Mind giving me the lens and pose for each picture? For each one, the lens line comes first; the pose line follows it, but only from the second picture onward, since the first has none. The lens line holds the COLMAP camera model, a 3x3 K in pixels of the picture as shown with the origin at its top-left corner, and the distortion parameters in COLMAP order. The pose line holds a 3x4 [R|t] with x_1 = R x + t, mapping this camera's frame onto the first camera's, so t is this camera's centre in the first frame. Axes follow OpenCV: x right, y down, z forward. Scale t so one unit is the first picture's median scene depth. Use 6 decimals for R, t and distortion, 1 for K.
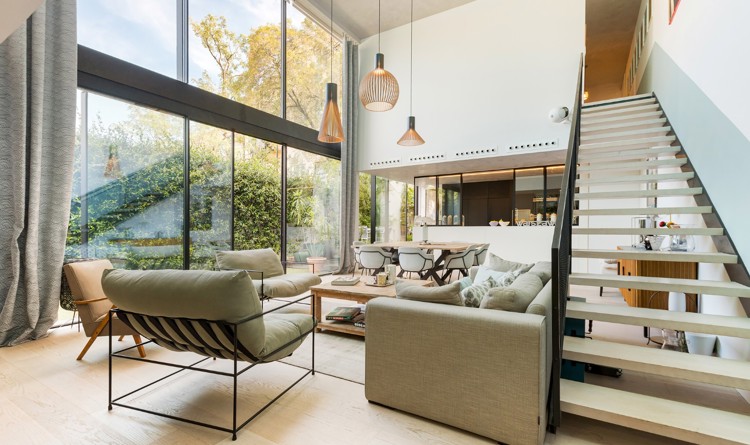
lens RADIAL K [[351.1, 0, 375.0], [0, 351.1, 222.5], [0, 0, 1]] dist [0.001604, 0.000207]
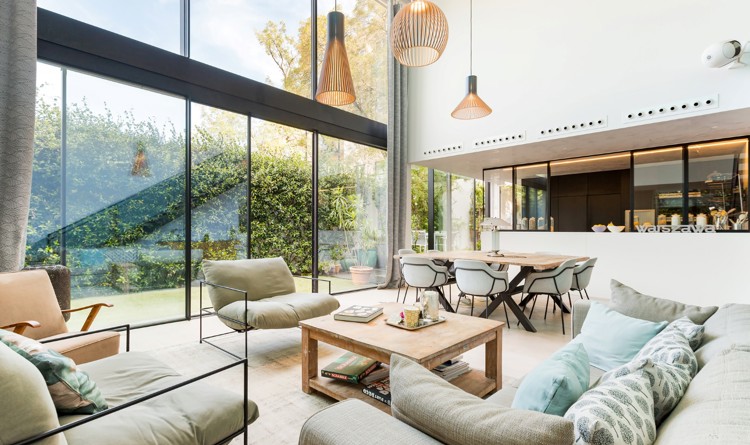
lens RADIAL K [[312.0, 0, 374.1], [0, 312.0, 215.6], [0, 0, 1]] dist [-0.001175, -0.000073]
pose [[0.966739, -0.002429, -0.255752, 0.059218], [-0.007373, 0.999275, -0.037359, 0.004045], [0.255657, 0.038002, 0.966020, 0.282559]]
